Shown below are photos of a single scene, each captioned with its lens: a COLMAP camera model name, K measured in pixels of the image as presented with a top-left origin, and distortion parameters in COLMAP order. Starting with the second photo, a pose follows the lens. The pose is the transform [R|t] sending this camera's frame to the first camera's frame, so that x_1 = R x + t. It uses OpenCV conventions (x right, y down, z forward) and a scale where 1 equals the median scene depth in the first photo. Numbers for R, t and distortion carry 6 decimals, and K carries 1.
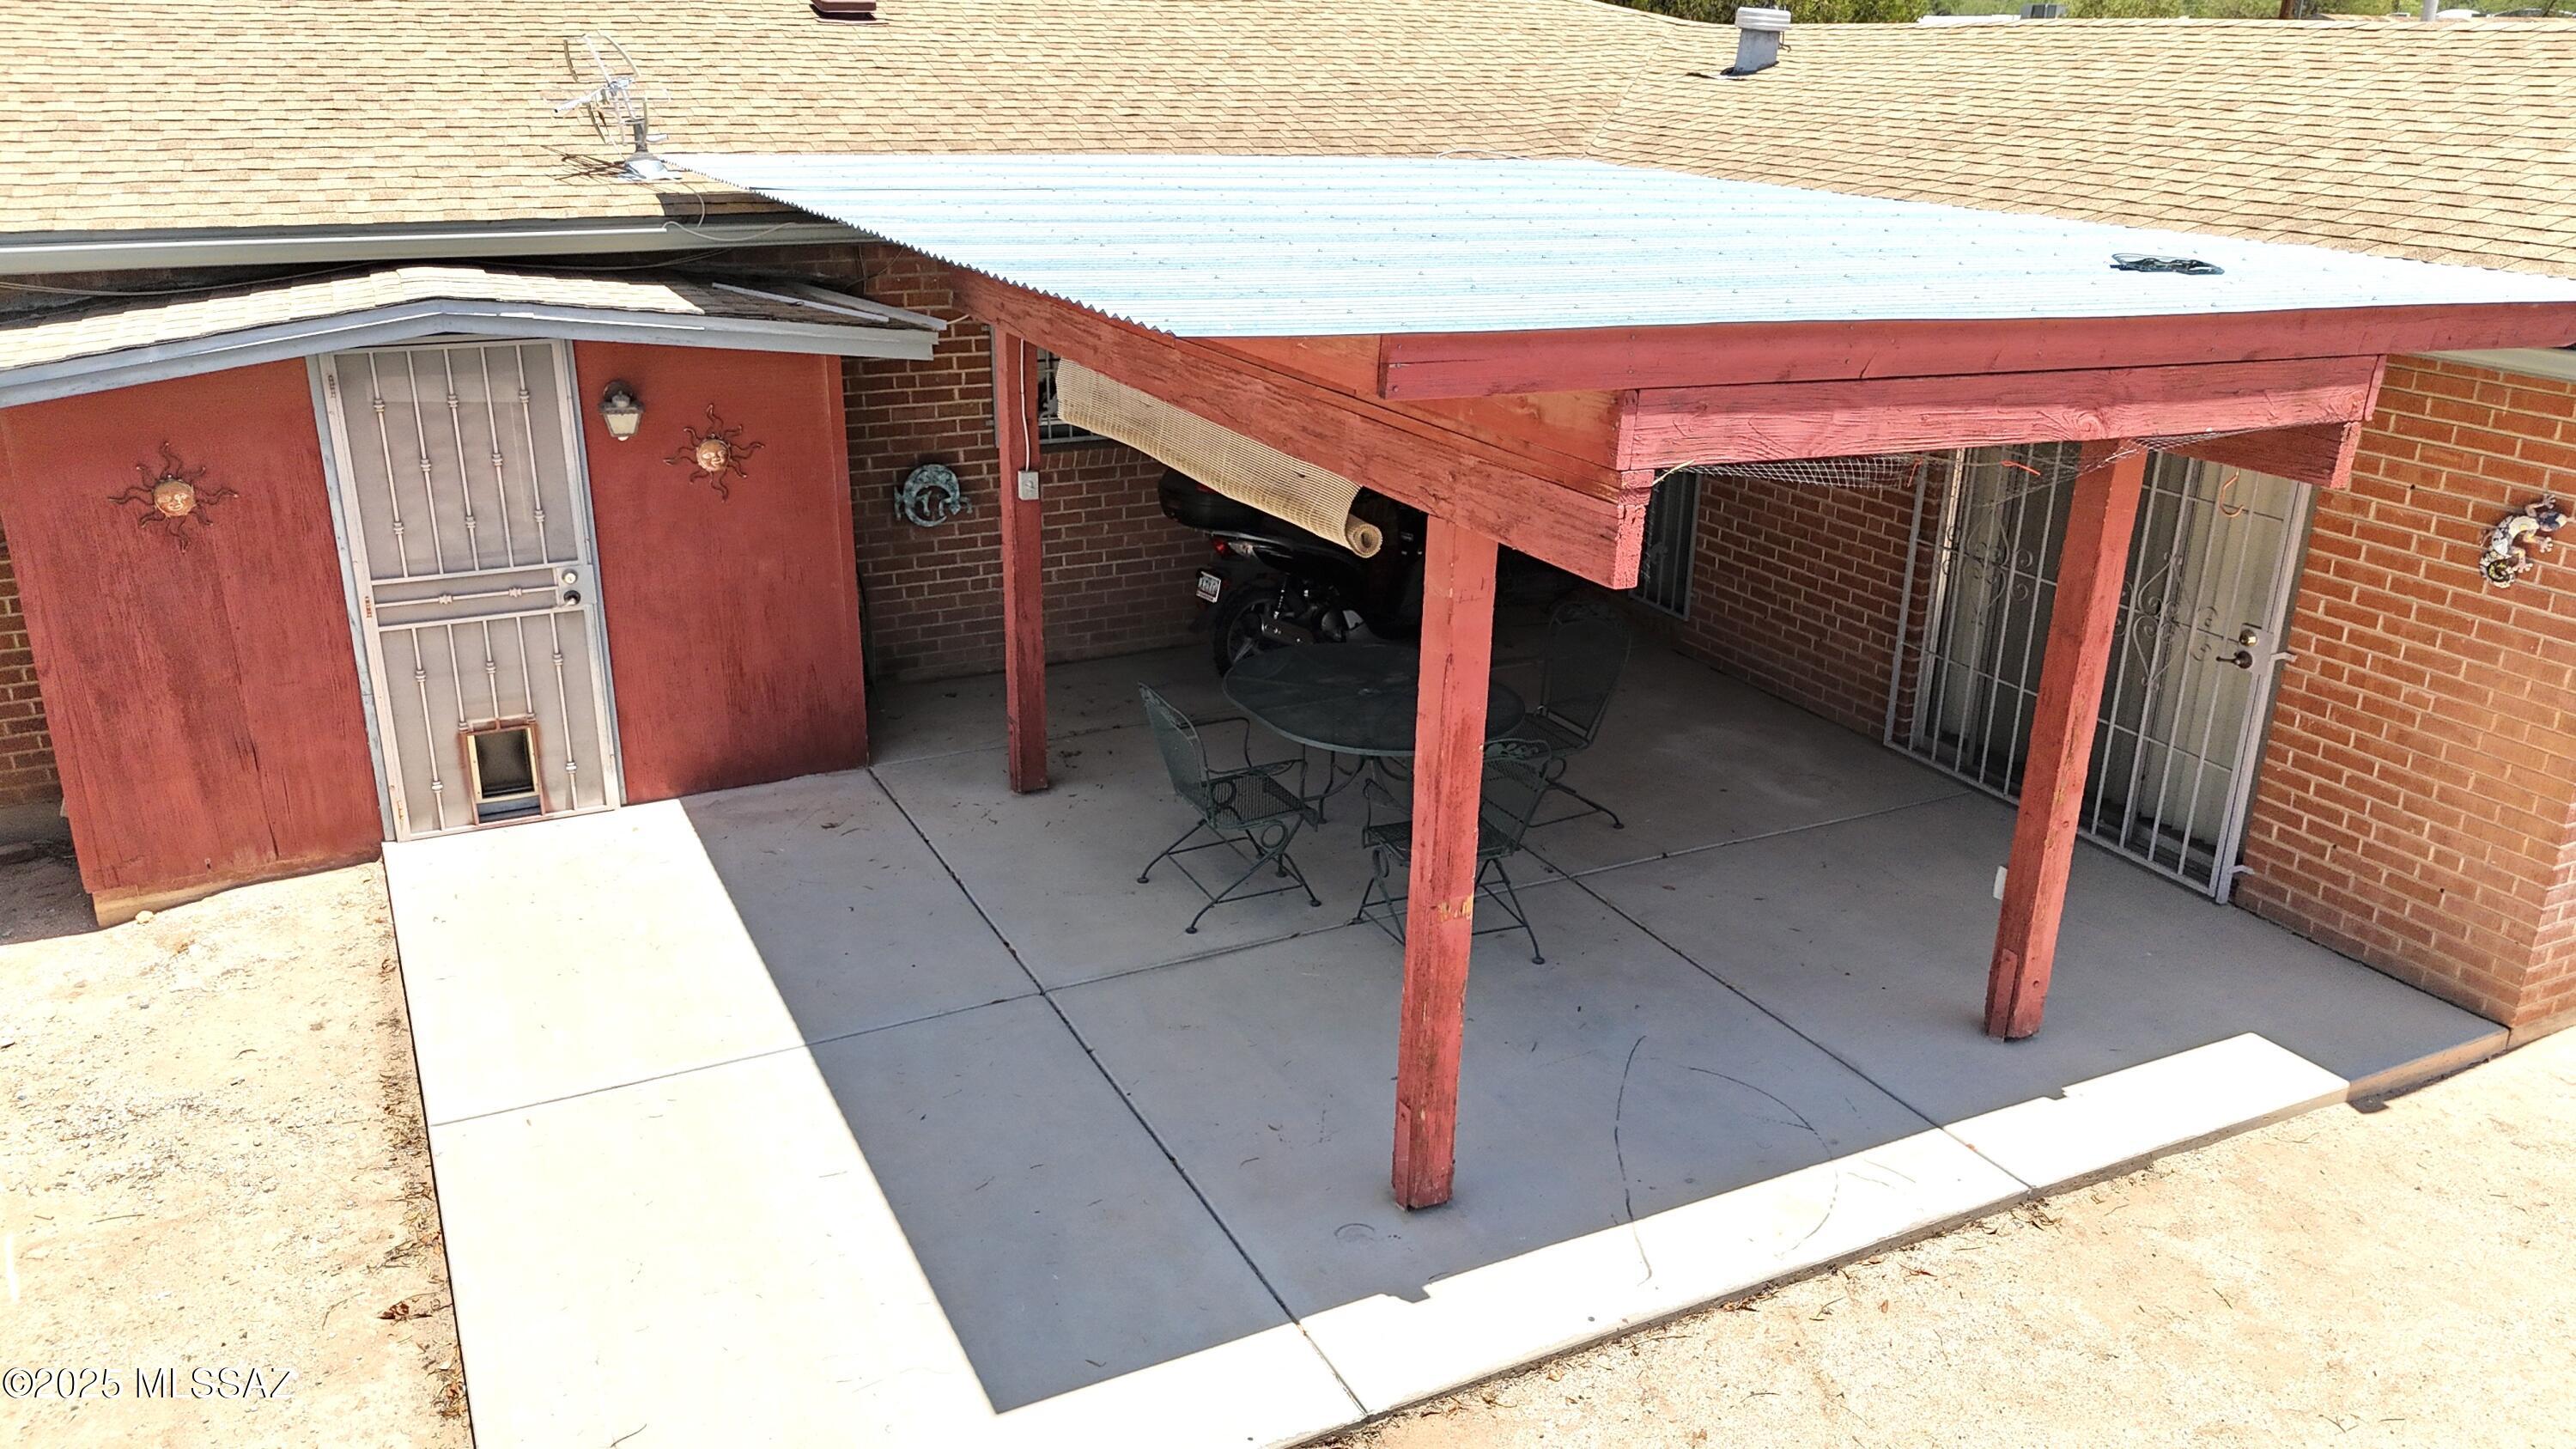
lens RADIAL K [[1913.0, 0, 1288.0], [0, 1913.0, 724.5], [0, 0, 1]] dist [0.053975, -0.060953]
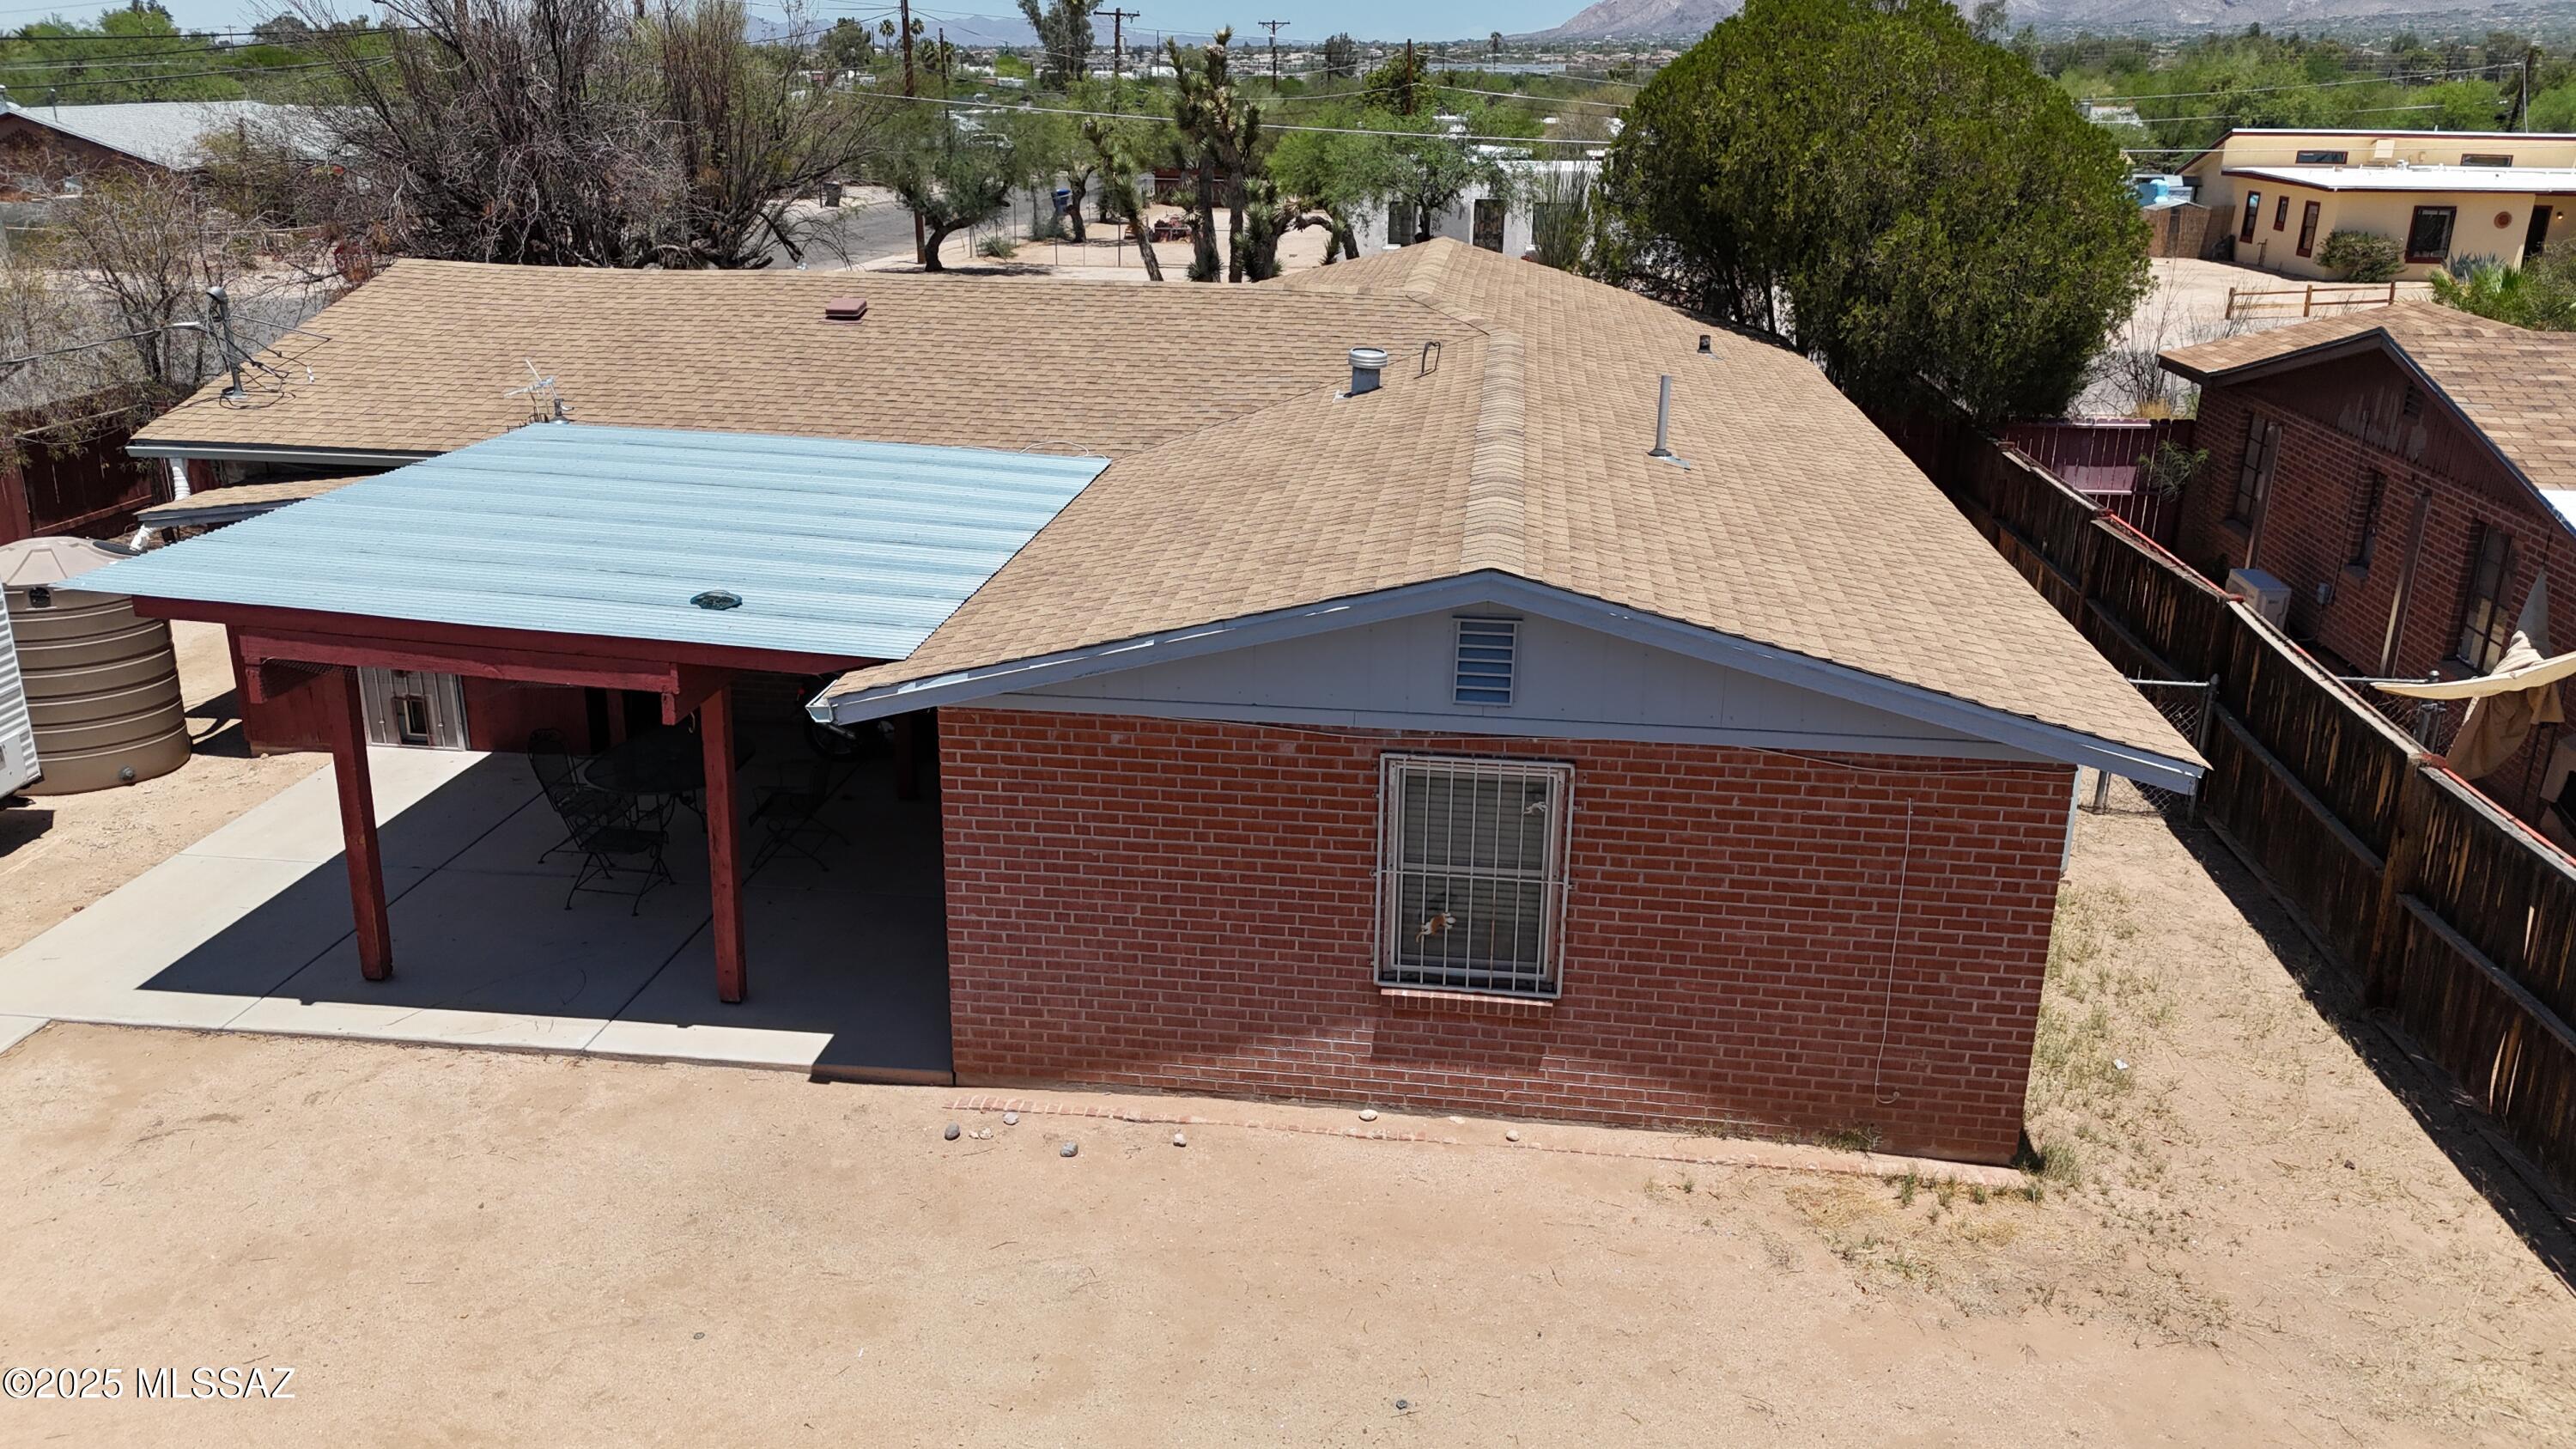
lens RADIAL K [[1911.2, 0, 1288.0], [0, 1911.2, 724.5], [0, 0, 1]] dist [0.078200, -0.052160]
pose [[0.834044, 0.175959, -0.522886, 1.592251], [-0.193398, 0.980883, 0.021598, -0.216987], [0.516690, 0.083111, 0.852129, -0.276828]]
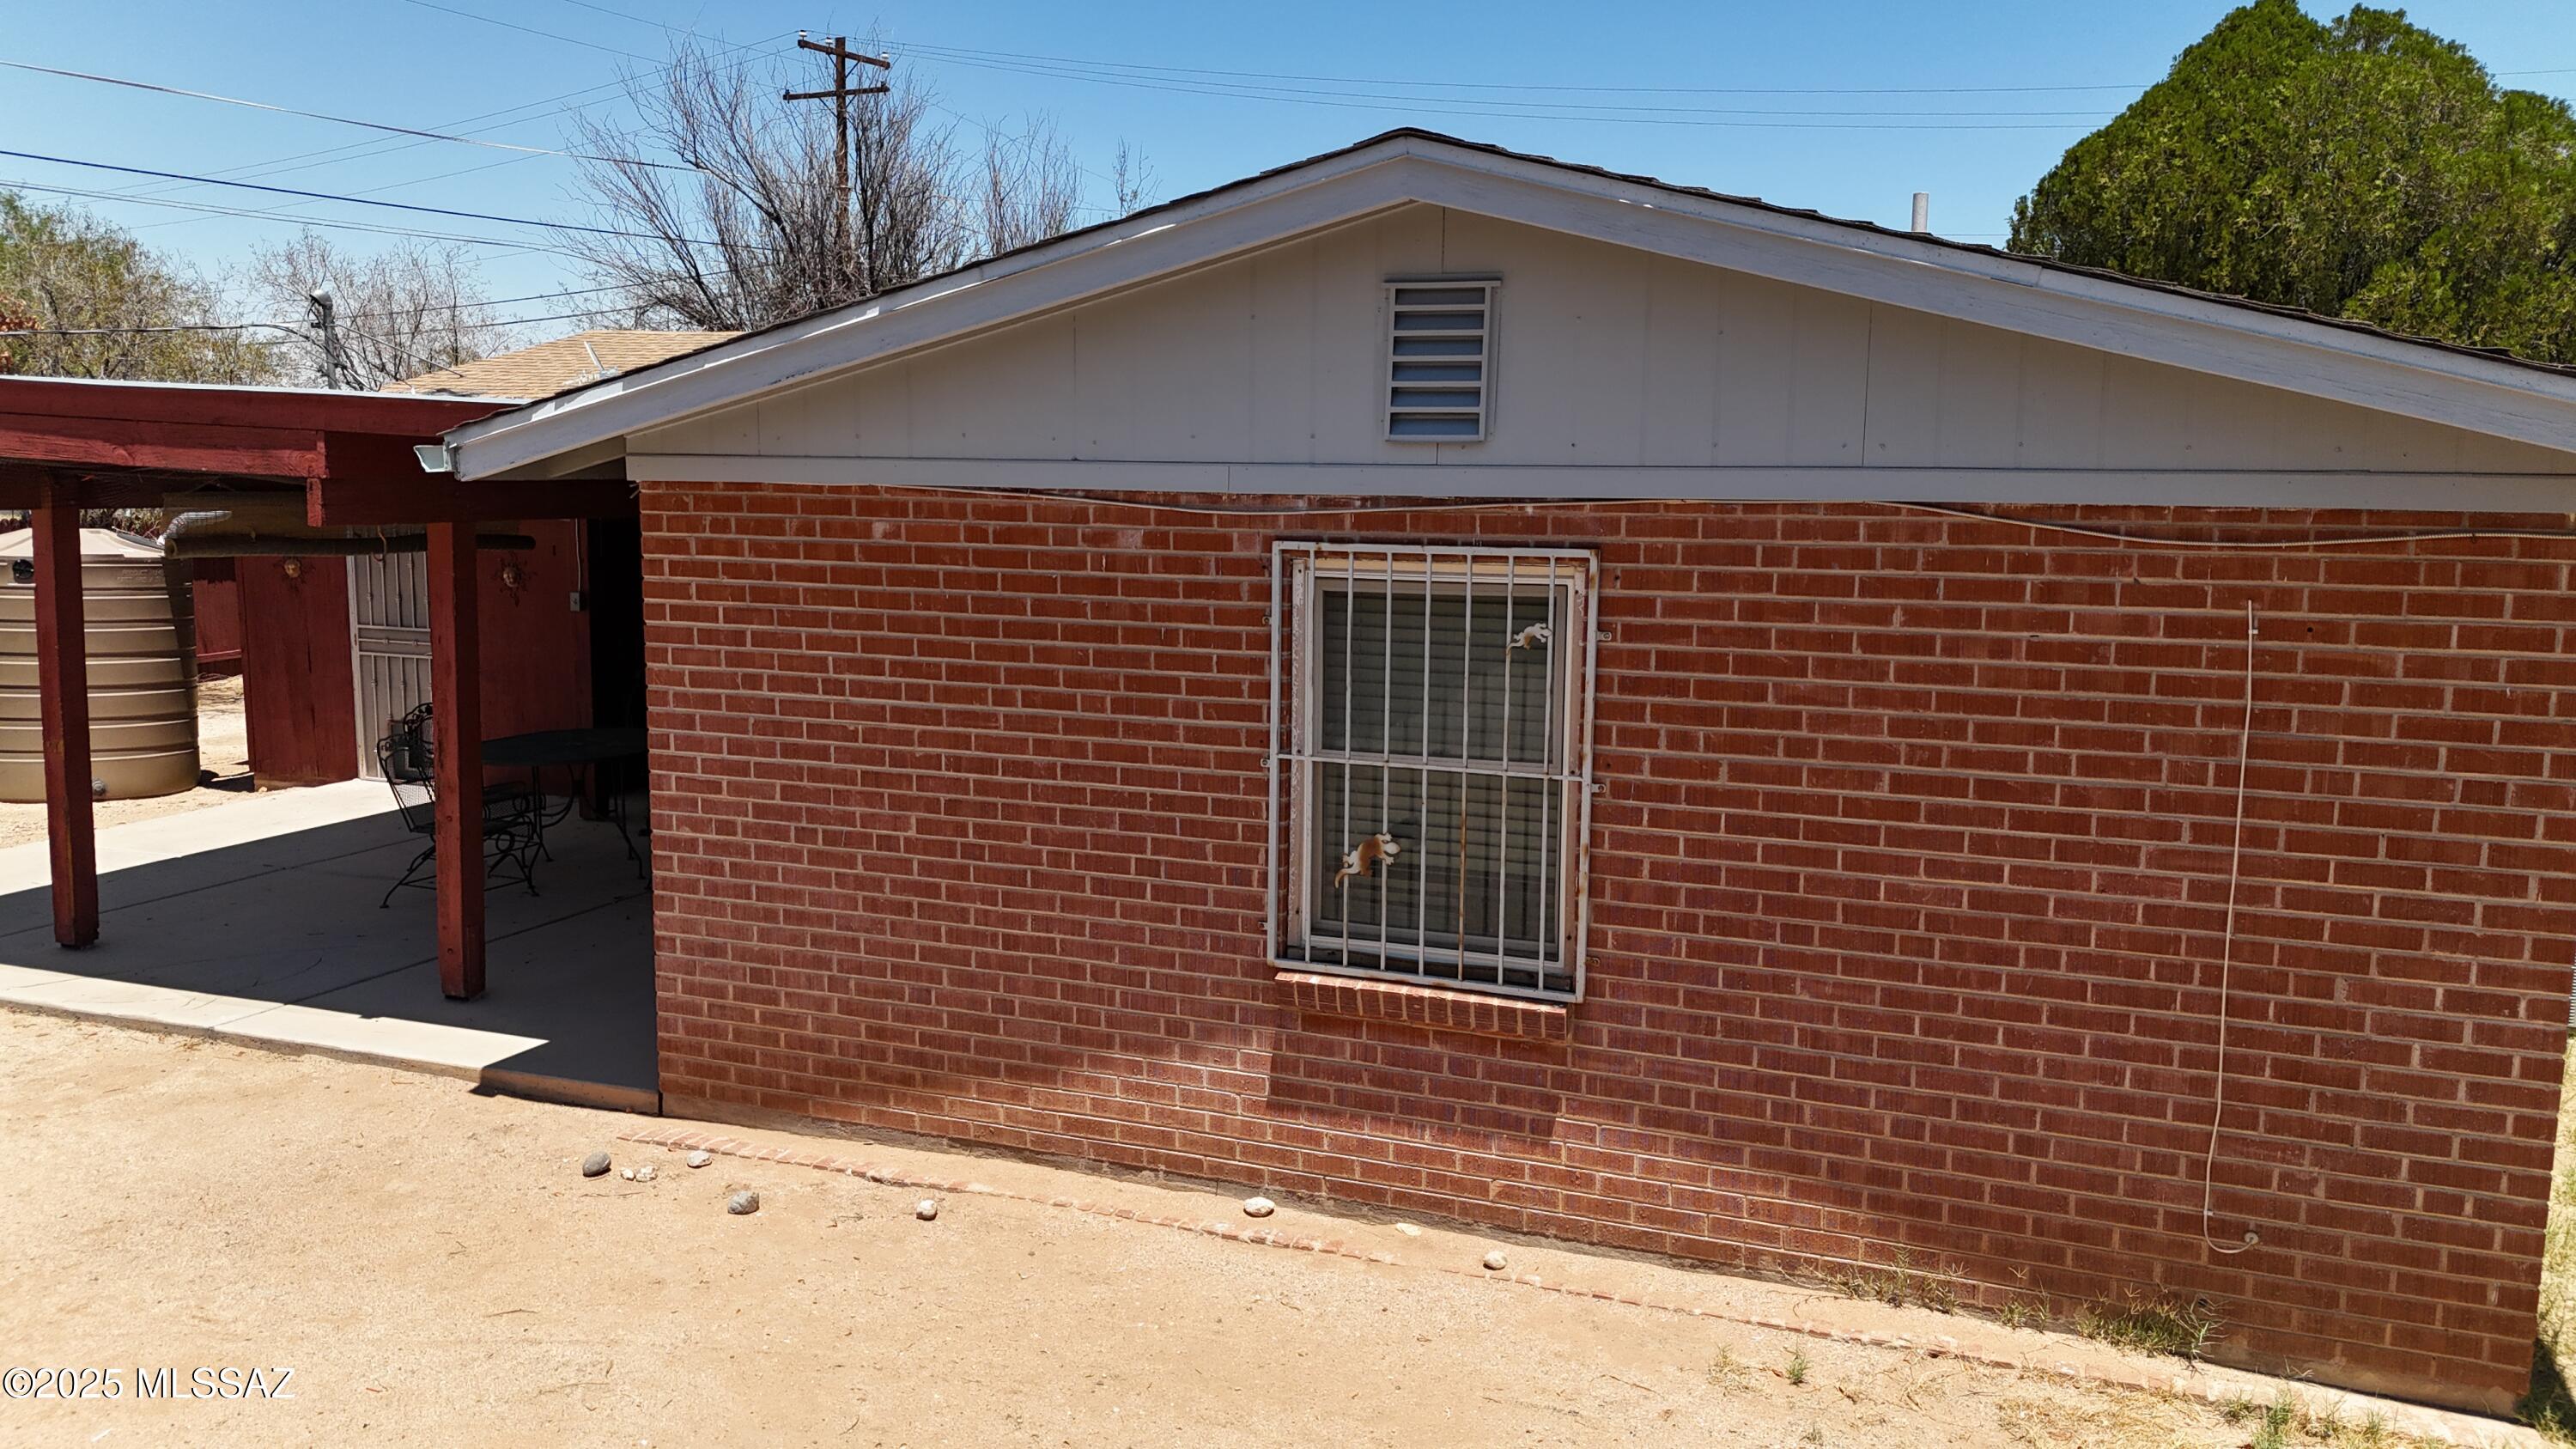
lens RADIAL K [[1915.0, 0, 1288.0], [0, 1915.0, 724.5], [0, 0, 1]] dist [0.052769, -0.033330]
pose [[0.673194, 0.096021, -0.733205, 1.533967], [-0.258530, 0.959522, -0.111709, -0.008669], [0.692801, 0.264758, 0.670769, 0.443447]]
